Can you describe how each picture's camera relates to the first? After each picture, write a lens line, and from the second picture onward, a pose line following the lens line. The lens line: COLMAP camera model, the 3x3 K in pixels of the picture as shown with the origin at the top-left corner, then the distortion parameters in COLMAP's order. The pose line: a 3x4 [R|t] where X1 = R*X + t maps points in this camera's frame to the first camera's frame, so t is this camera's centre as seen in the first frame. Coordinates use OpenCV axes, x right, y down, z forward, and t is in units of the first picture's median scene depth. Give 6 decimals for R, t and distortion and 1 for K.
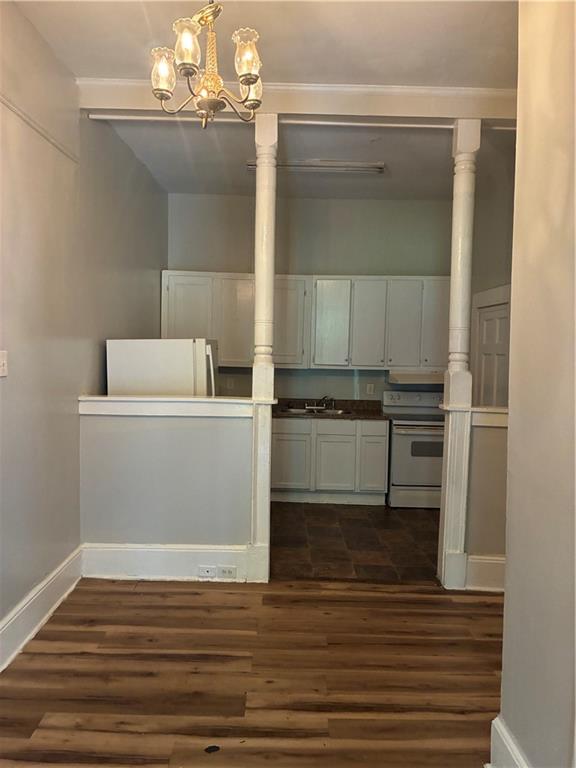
lens RADIAL K [[584.1, 0, 286.9], [0, 584.1, 387.7], [0, 0, 1]] dist [-0.003501, 0.000791]
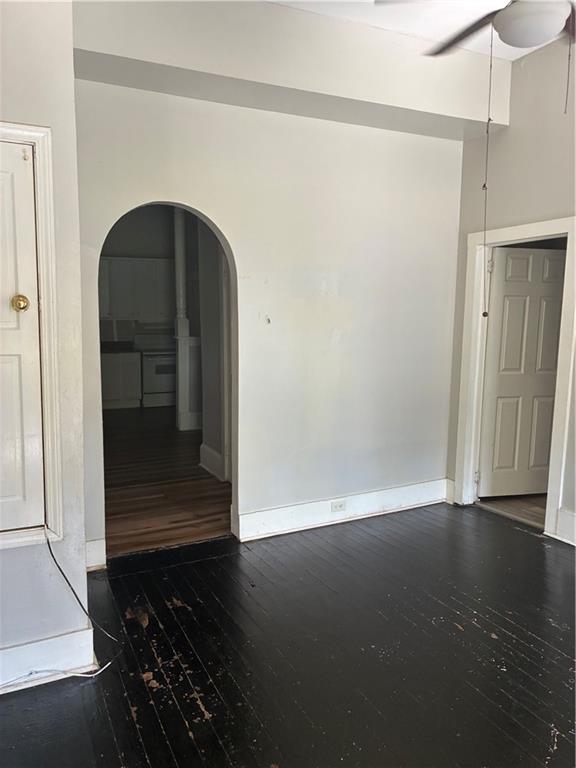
lens RADIAL K [[584.1, 0, 290.7], [0, 584.1, 384.6], [0, 0, 1]] dist [-0.003501, 0.000791]
pose [[0.893056, -0.053923, 0.446702, -0.170853], [0.027176, 0.997445, 0.066074, 0.048871], [-0.449124, -0.046868, 0.892239, -0.588042]]
